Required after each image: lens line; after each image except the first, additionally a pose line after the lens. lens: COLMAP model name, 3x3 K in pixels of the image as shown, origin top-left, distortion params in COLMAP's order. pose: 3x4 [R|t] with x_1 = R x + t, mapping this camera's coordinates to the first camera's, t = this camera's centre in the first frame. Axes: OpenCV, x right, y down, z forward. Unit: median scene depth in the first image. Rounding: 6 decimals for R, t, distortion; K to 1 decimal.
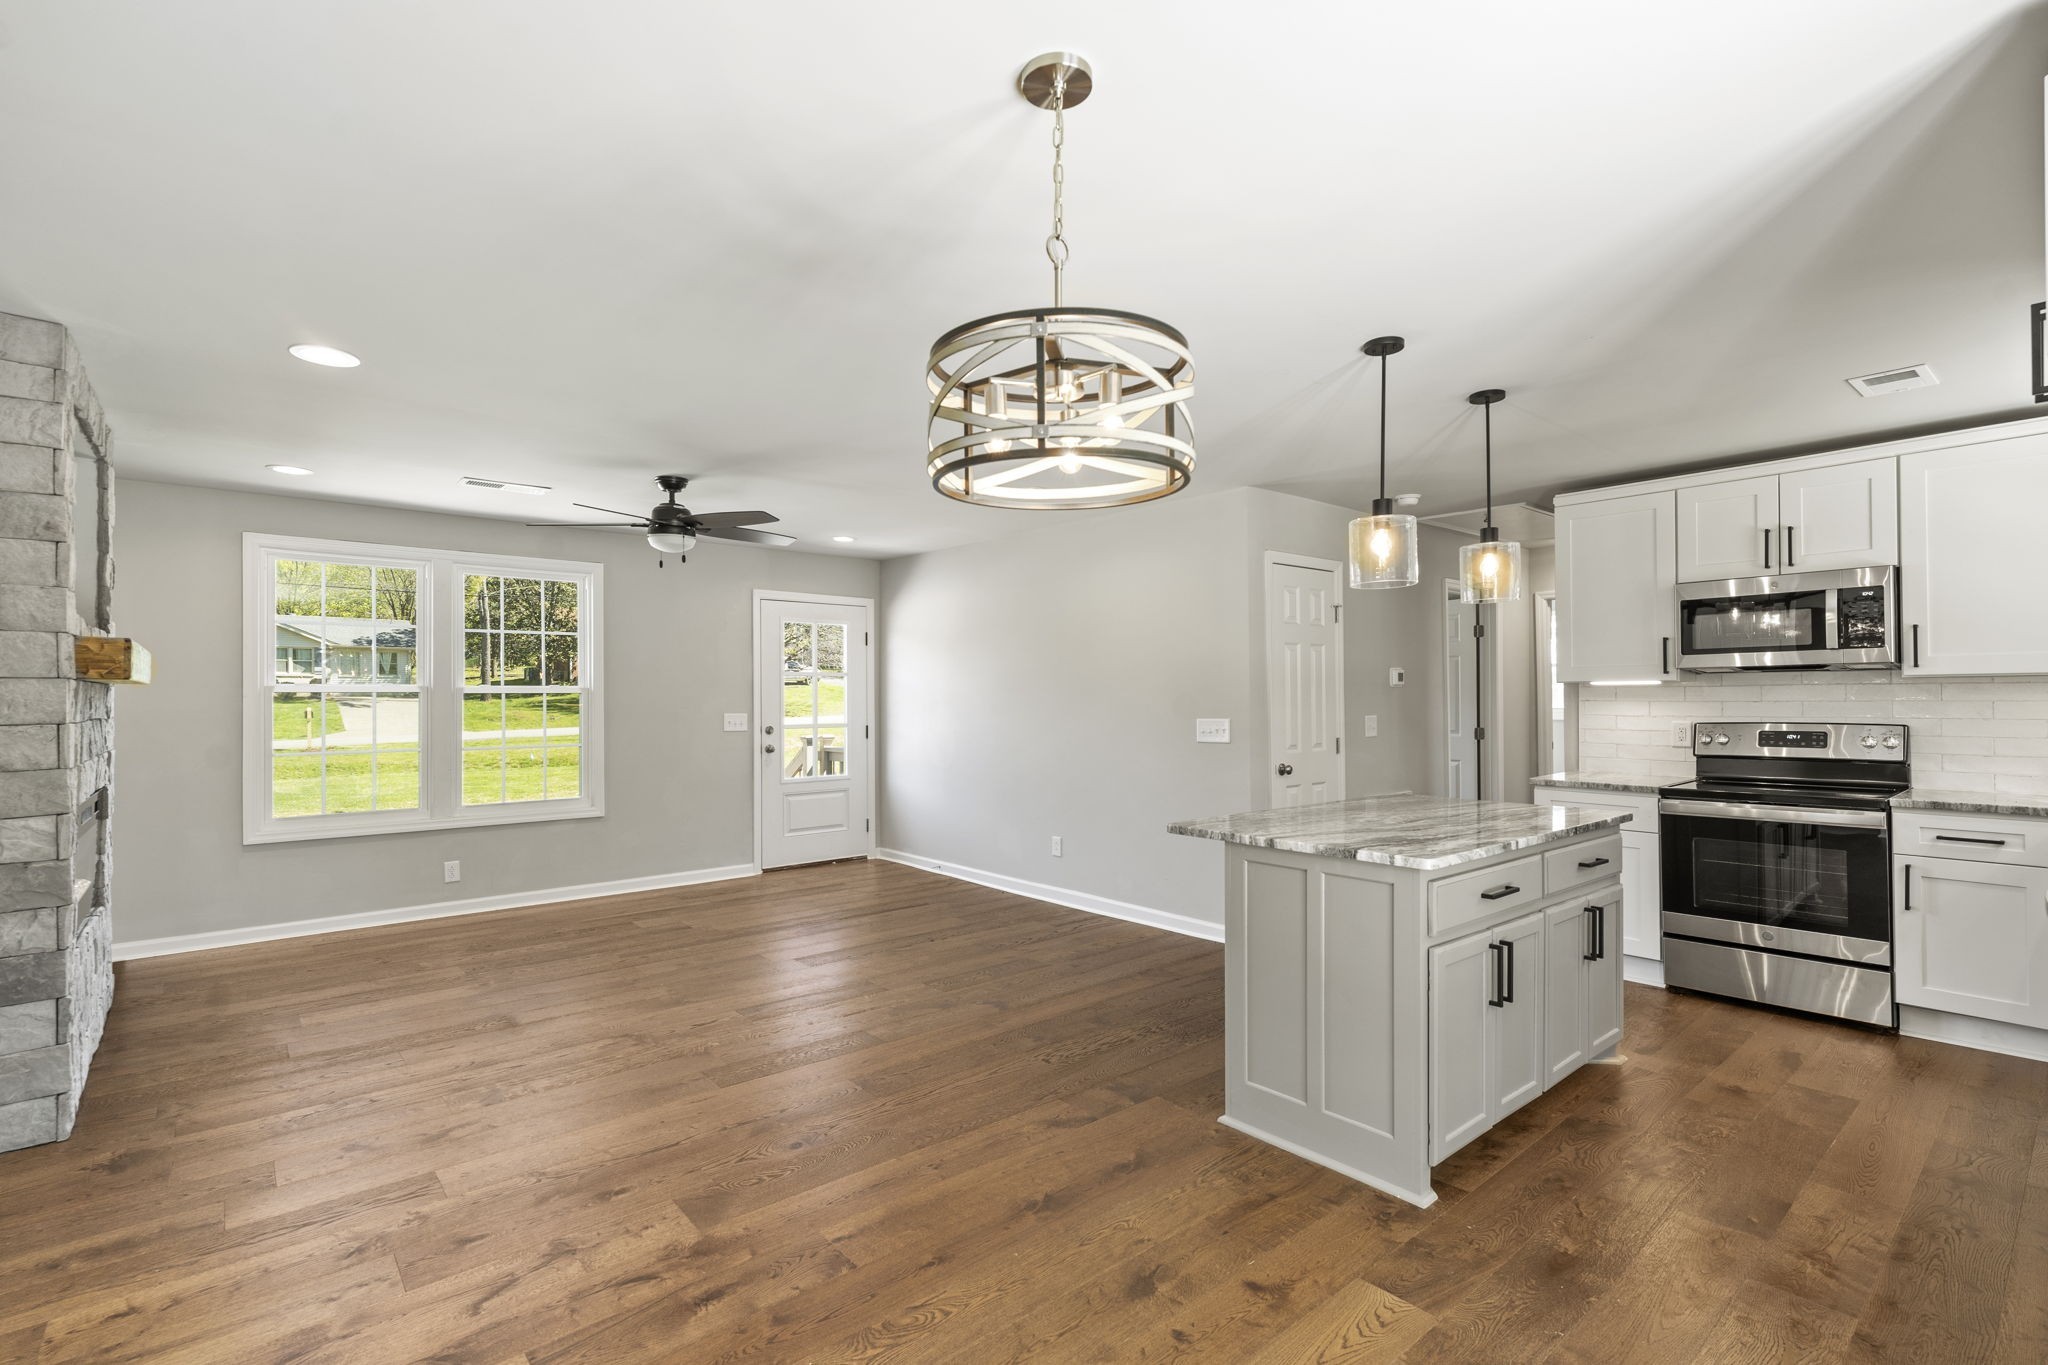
lens RADIAL K [[930.6, 0, 1025.7], [0, 930.6, 689.5], [0, 0, 1]] dist [0.012412, -0.002088]
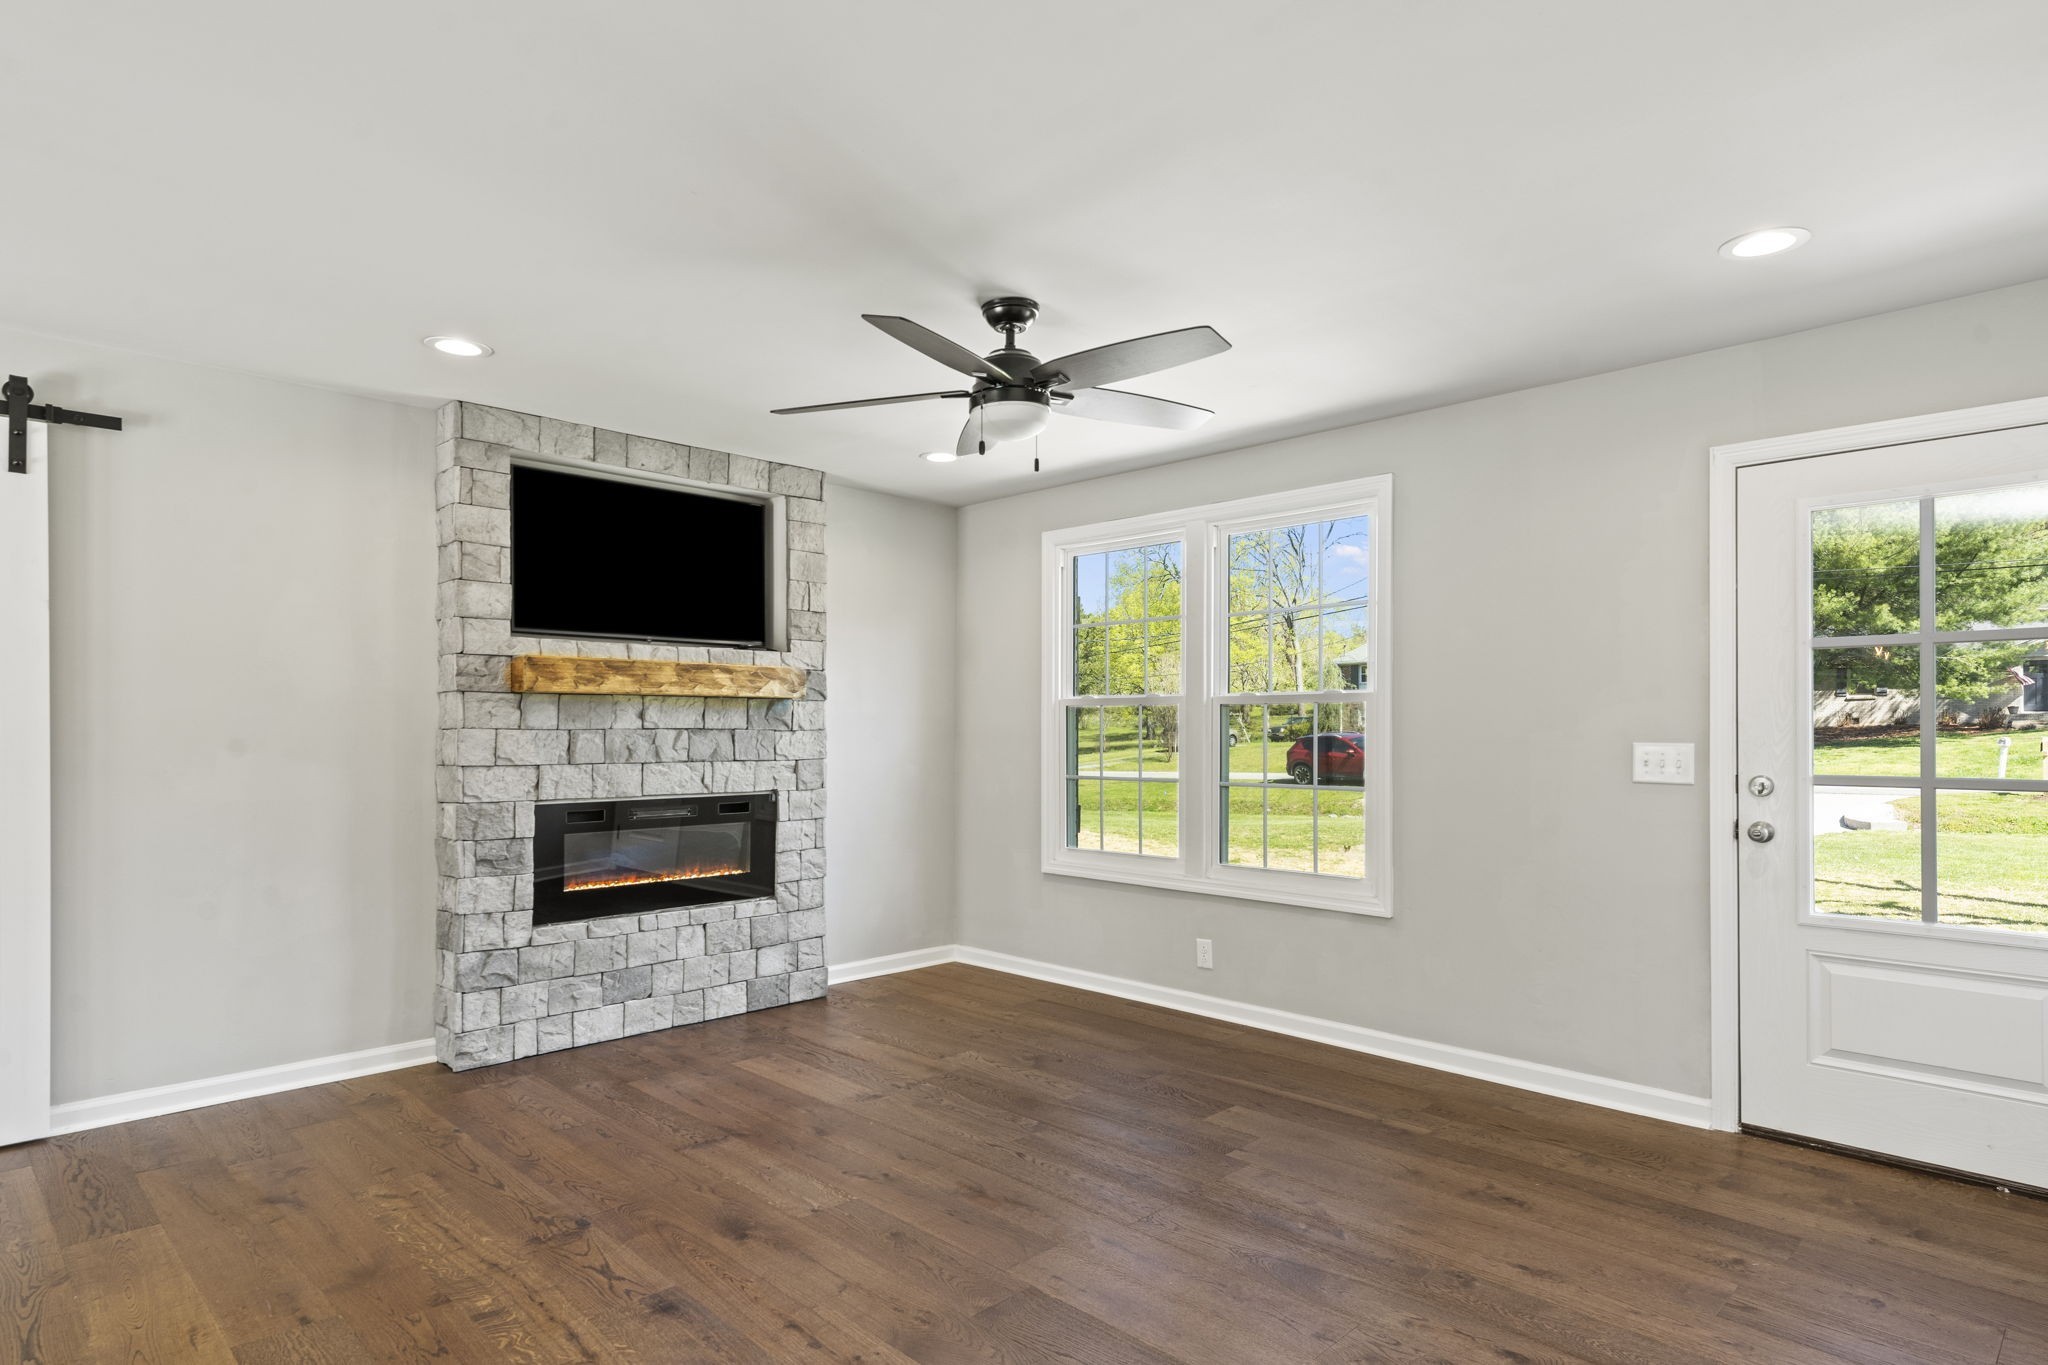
lens RADIAL K [[1138.5, 0, 1027.3], [0, 1138.5, 723.9], [0, 0, 1]] dist [0.019370, 0.000617]
pose [[0.075661, -0.001774, -0.997132, 0.318428], [0.007314, 0.999973, -0.001224, 0.023813], [0.997107, -0.007200, 0.075671, 1.033248]]
